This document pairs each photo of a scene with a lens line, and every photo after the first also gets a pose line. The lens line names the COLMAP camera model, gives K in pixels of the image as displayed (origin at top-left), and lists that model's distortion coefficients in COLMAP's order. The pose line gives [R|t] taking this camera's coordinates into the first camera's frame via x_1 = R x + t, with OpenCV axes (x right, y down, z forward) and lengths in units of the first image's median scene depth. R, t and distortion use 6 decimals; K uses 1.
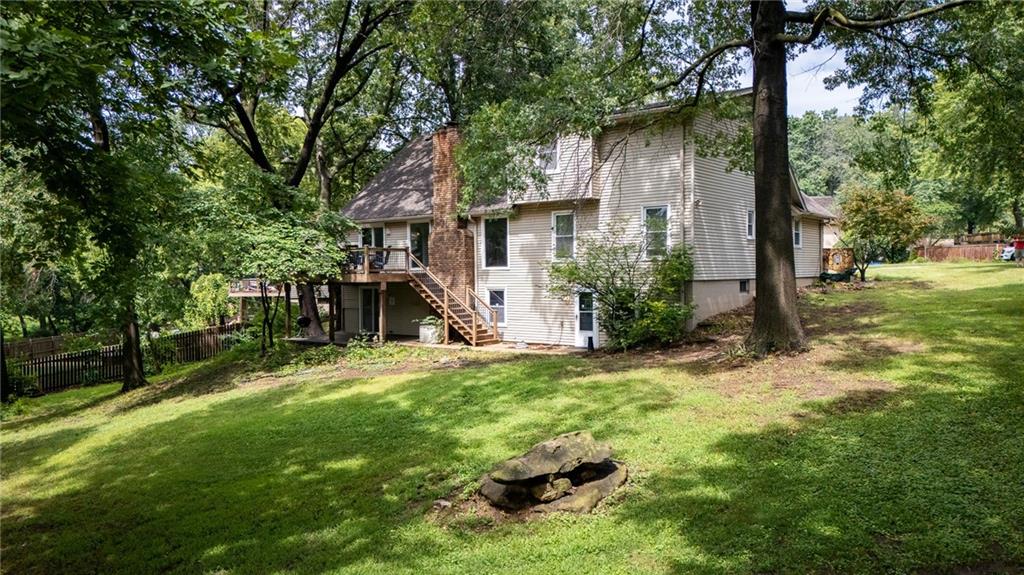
lens RADIAL K [[902.9, 0, 512.0], [0, 902.9, 287.5], [0, 0, 1]] dist [0.038243, -0.003257]
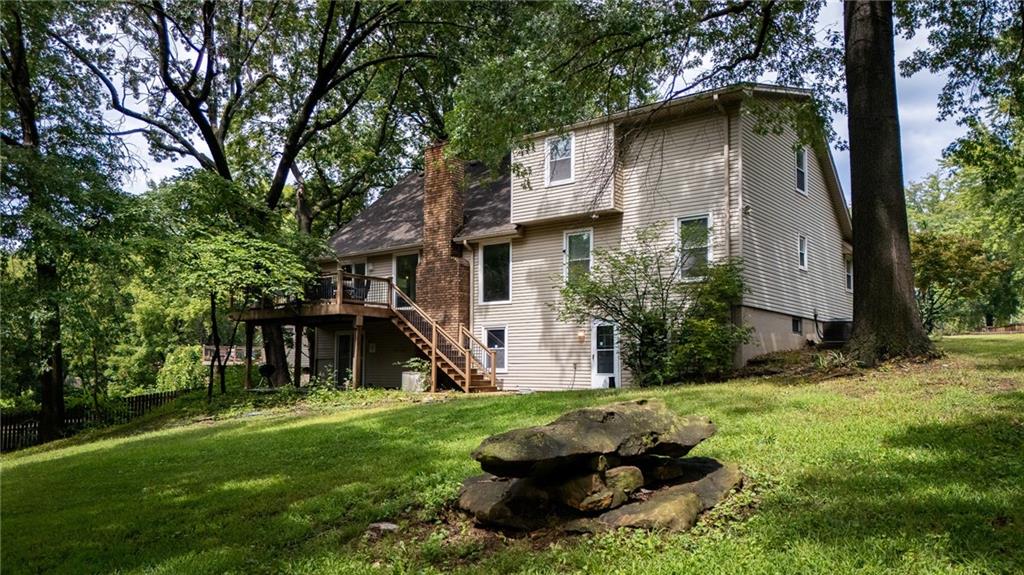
lens RADIAL K [[902.9, 0, 512.0], [0, 902.9, 287.5], [0, 0, 1]] dist [0.038243, -0.003257]
pose [[0.999848, 0.017406, -0.001124, -0.001982], [-0.017423, 0.993737, -0.110376, 0.059547], [-0.000804, 0.110379, 0.993889, 0.176847]]
